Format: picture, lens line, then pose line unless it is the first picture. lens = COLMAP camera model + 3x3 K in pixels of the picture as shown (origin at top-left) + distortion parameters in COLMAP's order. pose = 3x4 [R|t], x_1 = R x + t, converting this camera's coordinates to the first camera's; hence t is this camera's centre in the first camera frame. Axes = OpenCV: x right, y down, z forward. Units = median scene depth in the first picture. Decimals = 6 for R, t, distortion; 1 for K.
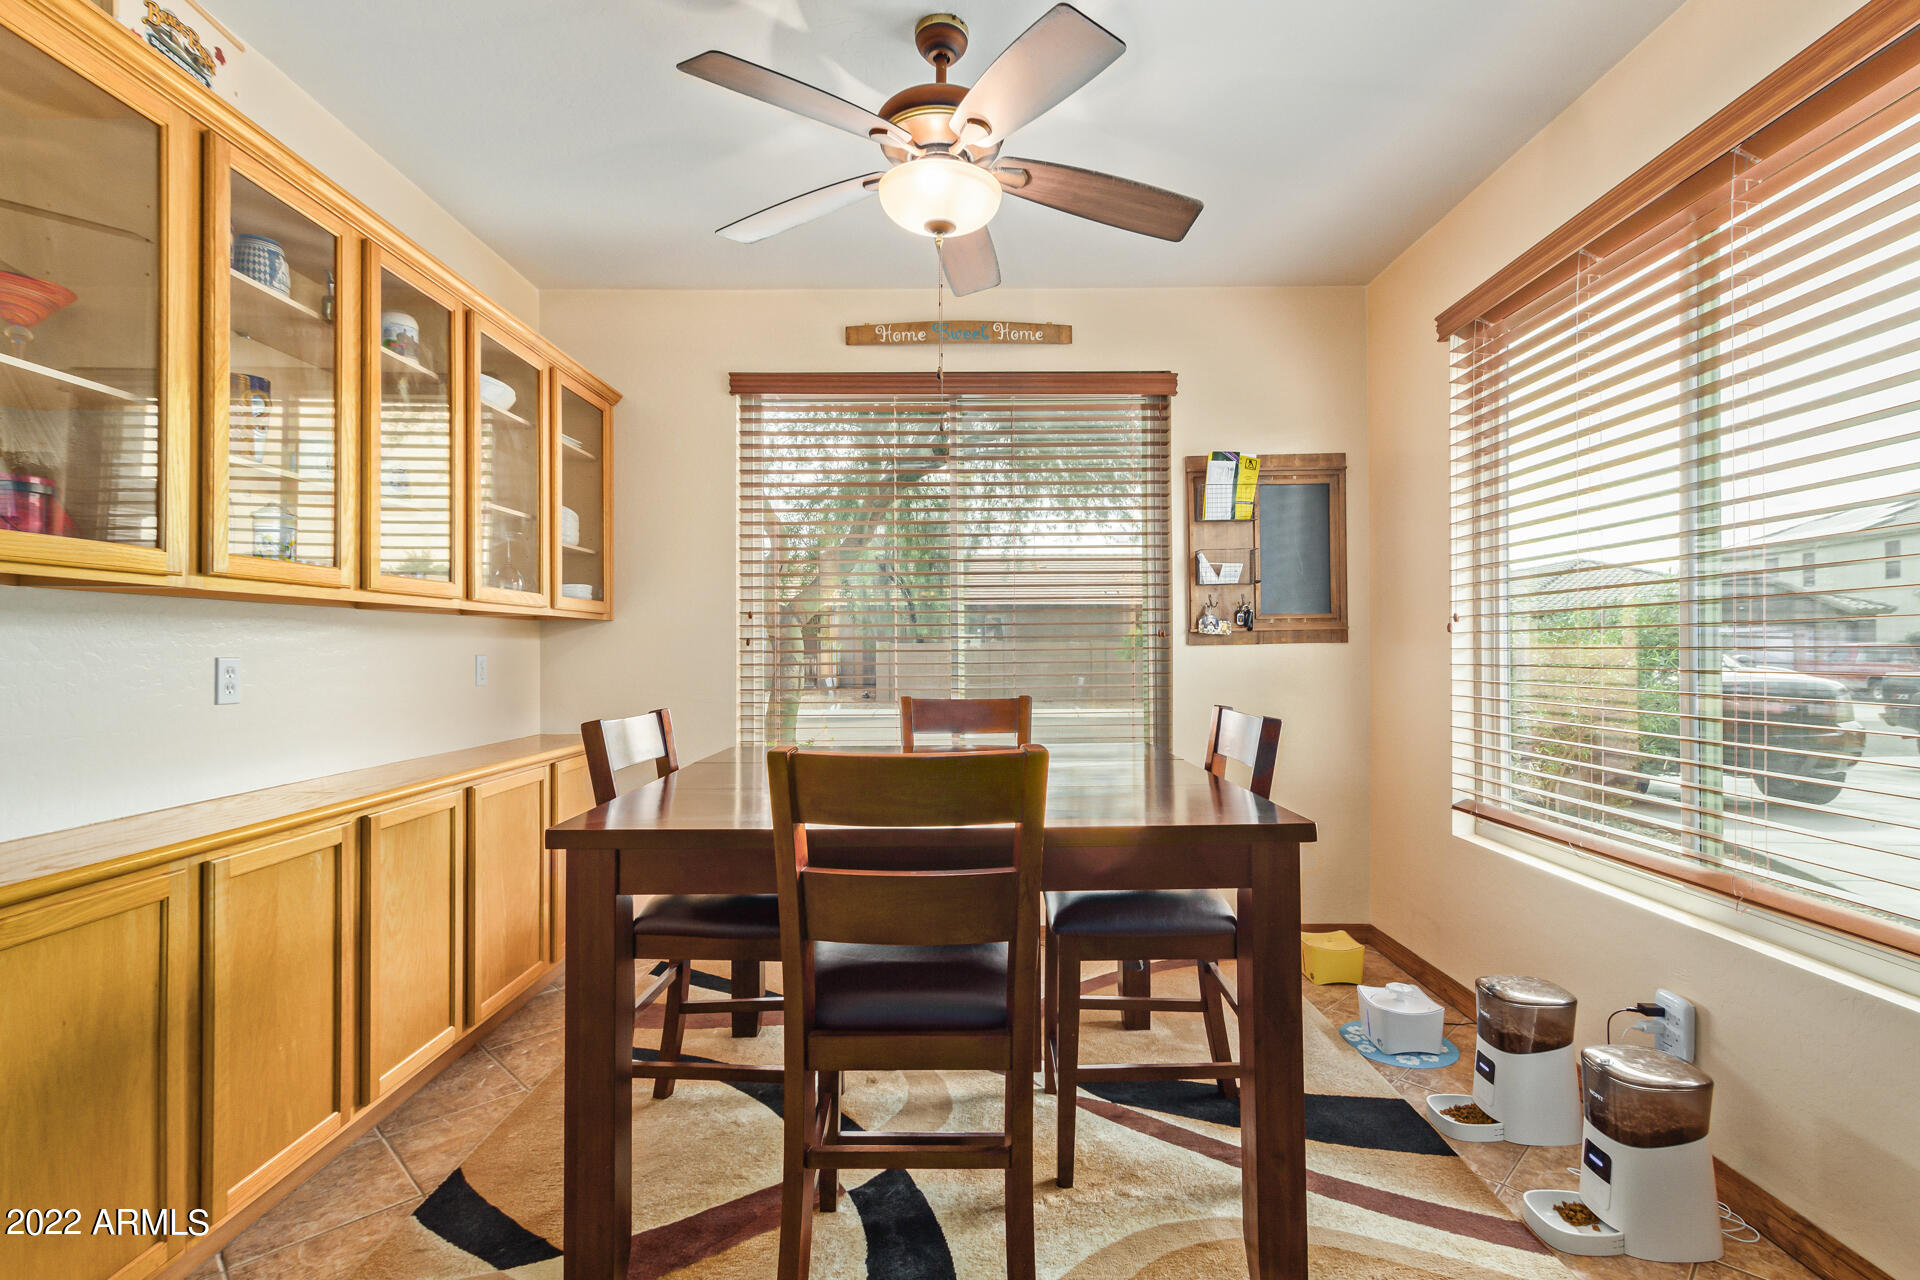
lens RADIAL K [[894.9, 0, 970.1], [0, 894.9, 647.5], [0, 0, 1]] dist [0.003963, -0.000798]
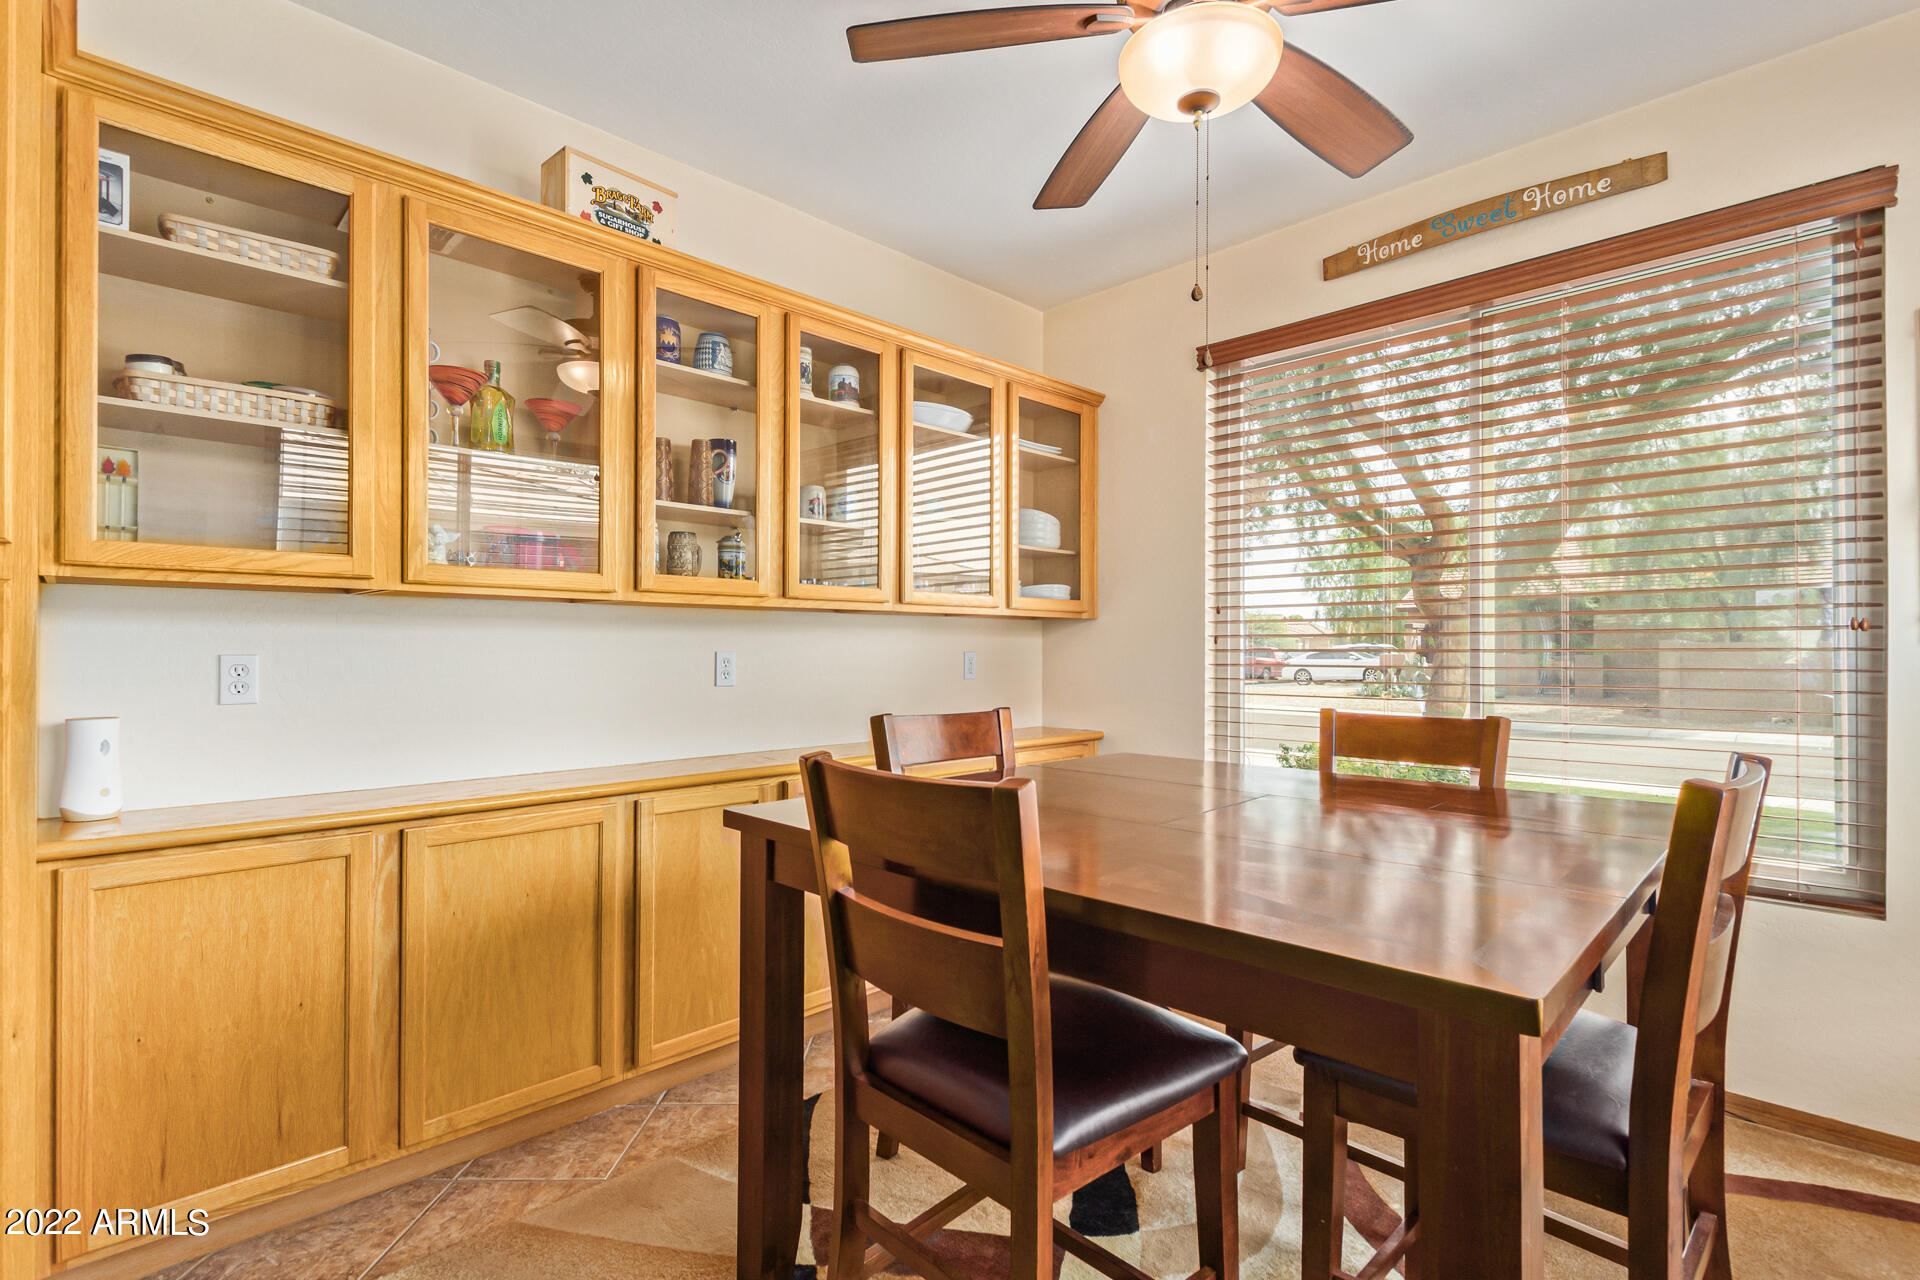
lens RADIAL K [[894.9, 0, 970.1], [0, 894.9, 647.5], [0, 0, 1]] dist [0.003963, -0.000798]
pose [[0.706906, 0.002580, -0.707302, 0.295921], [-0.002048, 0.999997, 0.001601, 0.001535], [0.707304, 0.000317, 0.706909, 0.245315]]
